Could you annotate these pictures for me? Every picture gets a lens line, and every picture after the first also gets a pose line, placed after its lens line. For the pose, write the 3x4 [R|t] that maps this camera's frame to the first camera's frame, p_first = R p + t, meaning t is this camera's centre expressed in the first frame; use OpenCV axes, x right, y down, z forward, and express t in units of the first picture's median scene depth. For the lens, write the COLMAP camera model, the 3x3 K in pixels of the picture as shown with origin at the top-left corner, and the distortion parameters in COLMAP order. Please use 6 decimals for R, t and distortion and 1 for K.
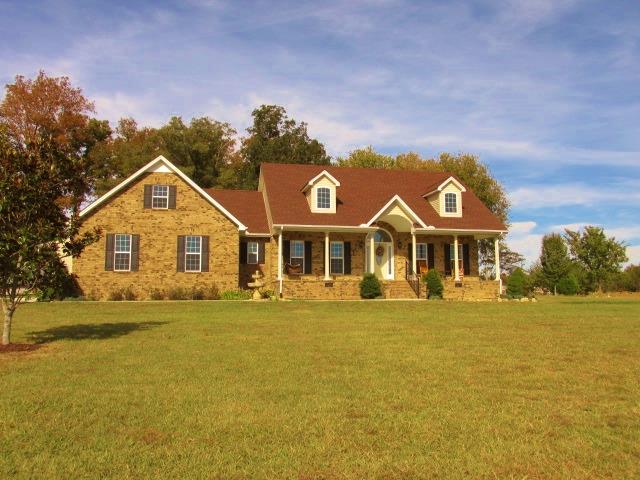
lens RADIAL K [[569.2, 0, 320.0], [0, 569.2, 240.0], [0, 0, 1]] dist [-0.027436, -0.012076]
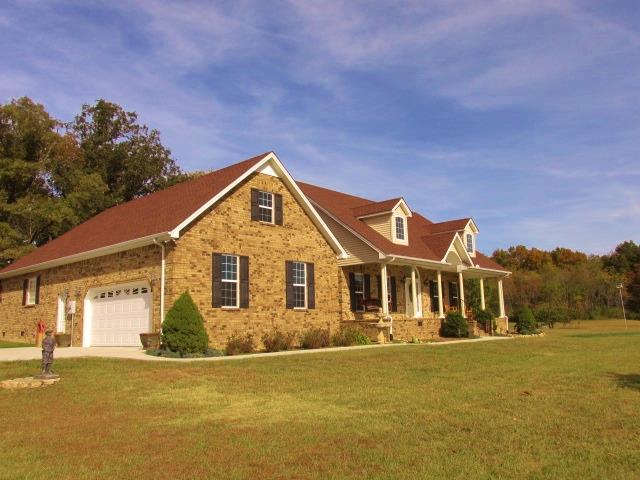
lens RADIAL K [[569.2, 0, 320.0], [0, 569.2, 240.0], [0, 0, 1]] dist [-0.027436, -0.012076]
pose [[0.782089, 0.077283, 0.618356, -0.680758], [-0.041274, 0.996525, -0.072344, 0.017355], [-0.621798, 0.031058, 0.782561, 0.377054]]
